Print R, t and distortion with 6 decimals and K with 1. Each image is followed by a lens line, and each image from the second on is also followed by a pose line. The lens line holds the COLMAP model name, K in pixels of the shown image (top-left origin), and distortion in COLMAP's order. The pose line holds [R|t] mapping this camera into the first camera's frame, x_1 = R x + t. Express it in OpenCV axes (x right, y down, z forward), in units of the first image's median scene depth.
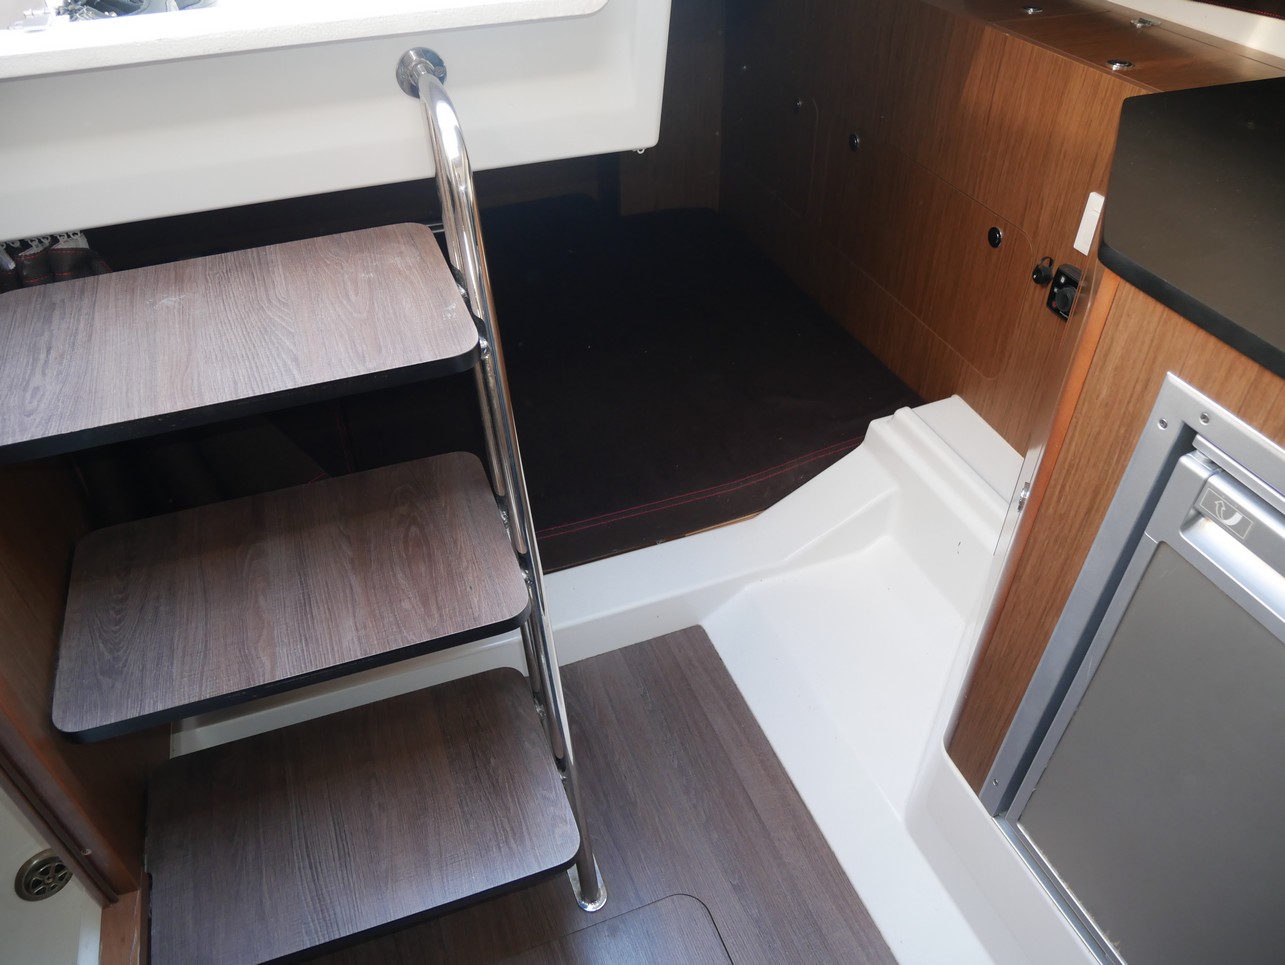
lens RADIAL K [[924.7, 0, 645.7], [0, 924.7, 481.6], [0, 0, 1]] dist [-0.077779, 0.035707]
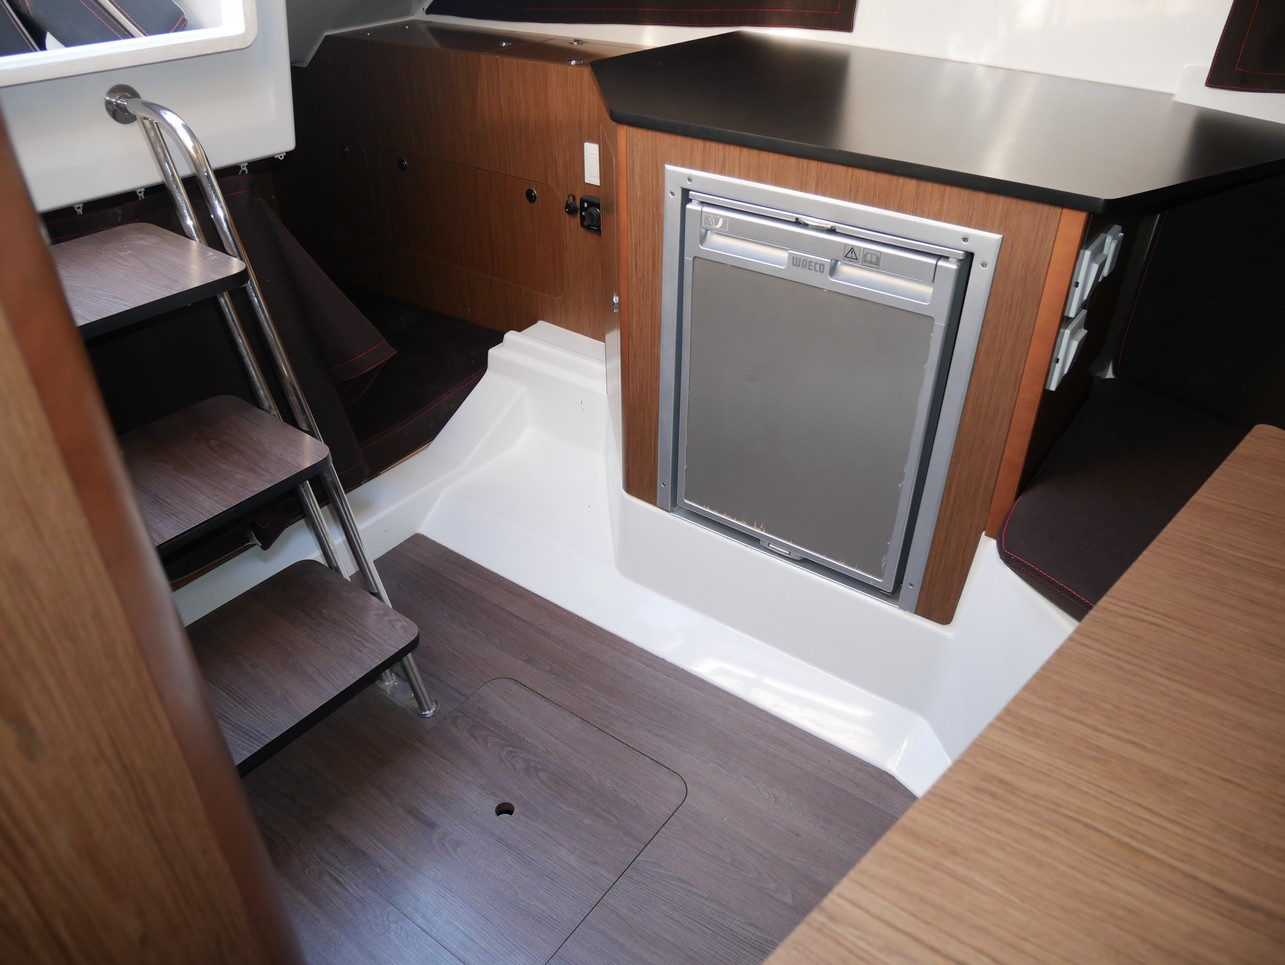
lens RADIAL K [[924.7, 0, 645.7], [0, 924.7, 481.6], [0, 0, 1]] dist [-0.077779, 0.035707]
pose [[0.844350, -0.294564, 0.447555, -0.283314], [0.341988, 0.939317, -0.026965, 0.299445], [-0.412454, 0.175826, 0.893850, -0.322934]]
